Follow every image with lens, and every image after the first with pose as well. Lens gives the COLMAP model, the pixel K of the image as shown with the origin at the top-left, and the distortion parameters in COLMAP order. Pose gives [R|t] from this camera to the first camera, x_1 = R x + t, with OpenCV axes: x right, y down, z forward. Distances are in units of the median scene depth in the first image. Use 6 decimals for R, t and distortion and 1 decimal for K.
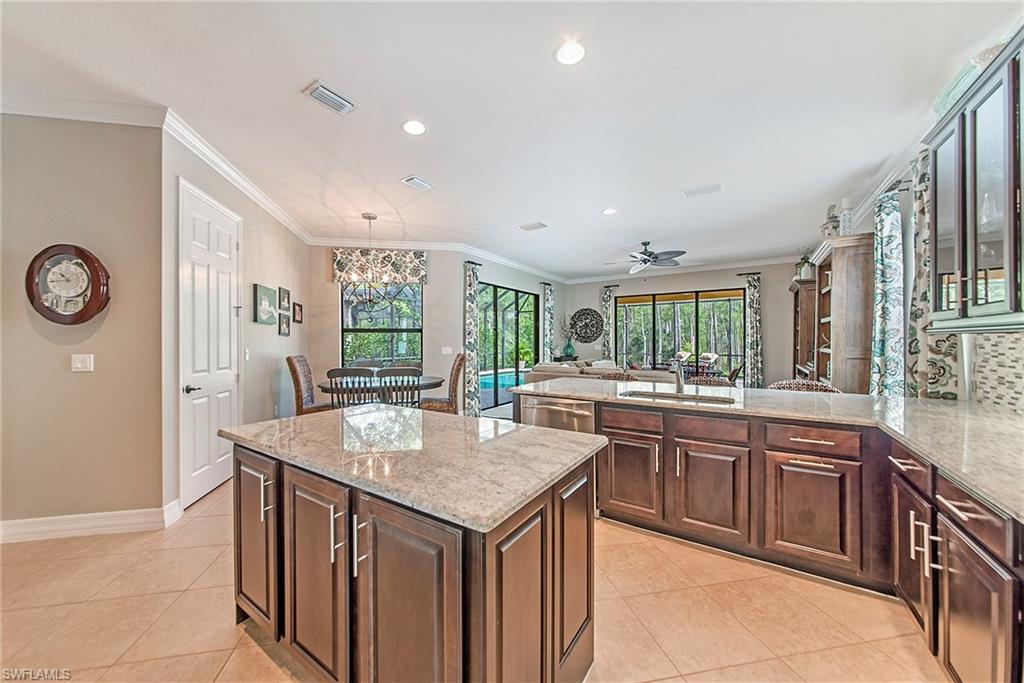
lens RADIAL K [[368.5, 0, 494.5], [0, 368.5, 342.9], [0, 0, 1]] dist [-0.002707, 0.001619]
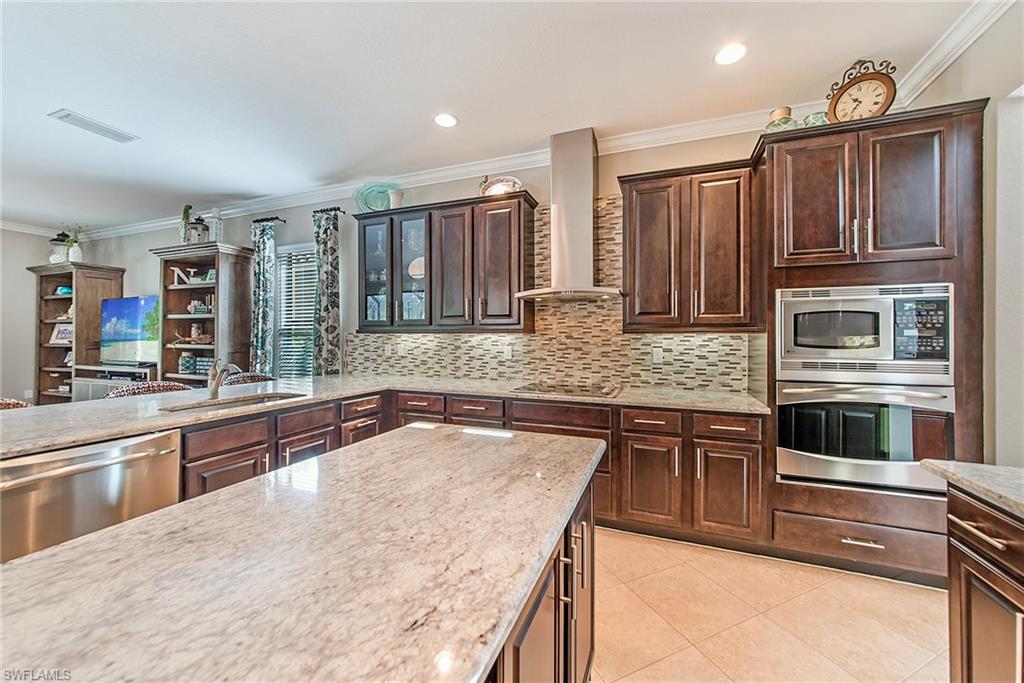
lens RADIAL K [[378.9, 0, 515.8], [0, 378.9, 335.4], [0, 0, 1]] dist [0.007849, -0.000638]
pose [[-0.238975, 0.006570, 0.971003, -0.192590], [0.001276, 0.999978, -0.006452, -0.001240], [-0.971025, -0.000303, -0.238979, 0.209957]]
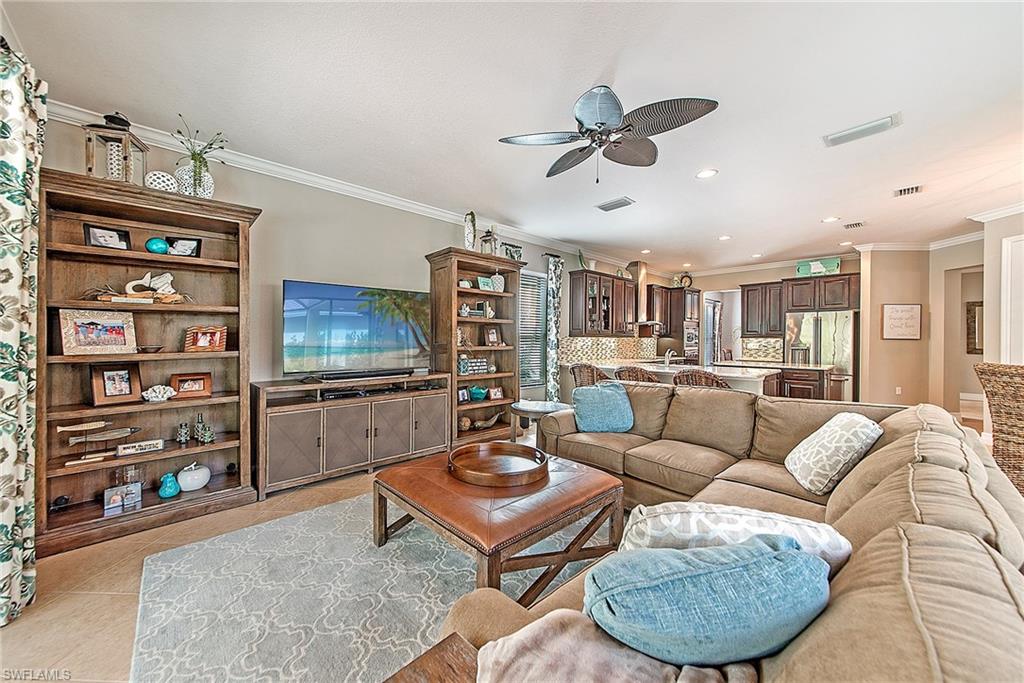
lens RADIAL K [[368.5, 0, 490.1], [0, 368.5, 342.1], [0, 0, 1]] dist [-0.002707, 0.001619]
pose [[-0.971614, 0.000137, 0.236572, 0.357313], [0.002641, 0.999944, 0.010267, -0.004773], [-0.236557, 0.010600, -0.971560, 1.173676]]
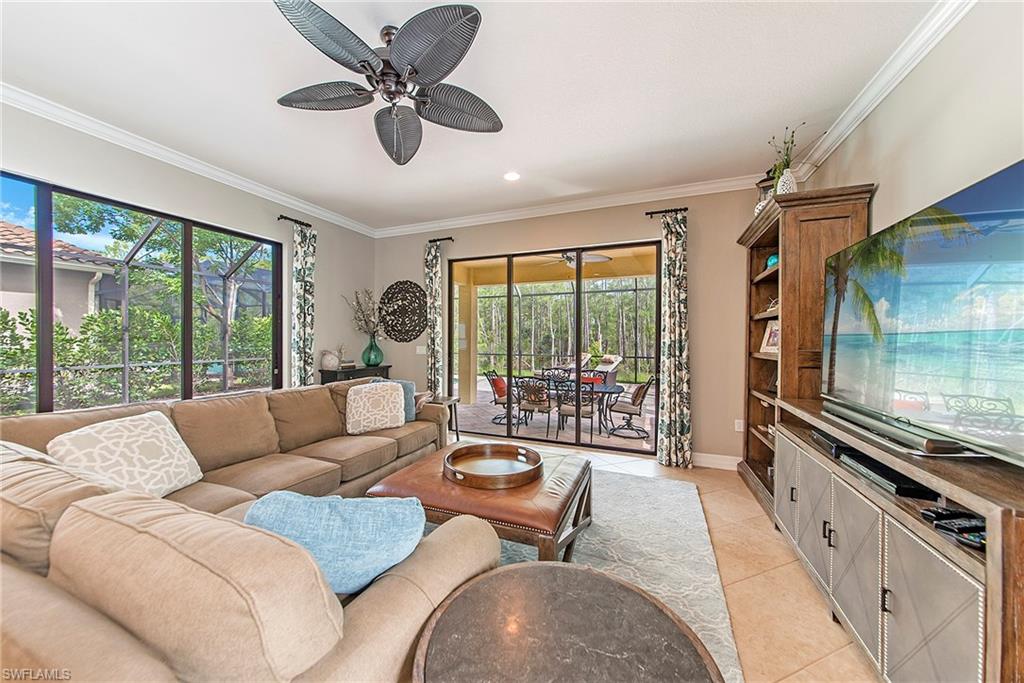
lens RADIAL K [[368.5, 0, 499.5], [0, 368.5, 340.1], [0, 0, 1]] dist [-0.002707, 0.001619]
pose [[0.979548, 0.006262, 0.201113, 0.360774], [-0.006099, 0.999980, -0.001428, -0.003860], [-0.201118, 0.000172, 0.979567, 0.545134]]
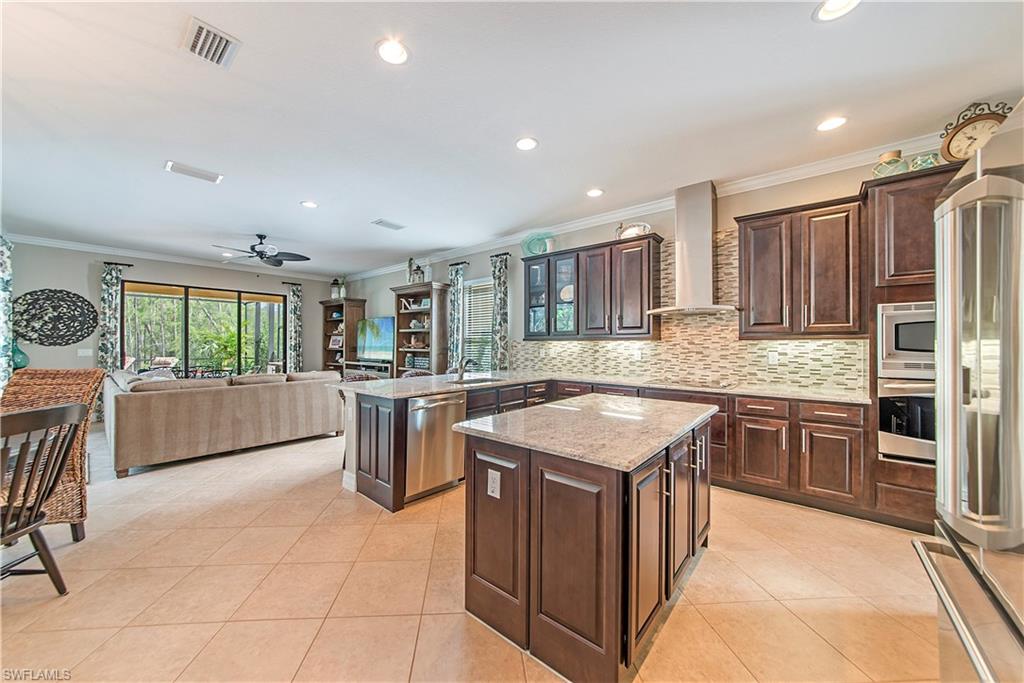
lens RADIAL K [[368.5, 0, 490.2], [0, 368.5, 344.4], [0, 0, 1]] dist [-0.002707, 0.001619]
pose [[0.116793, 0.001354, 0.993155, -0.353083], [0.001633, 0.999997, -0.001556, 0.000132], [-0.993155, 0.001803, 0.116791, 0.274838]]
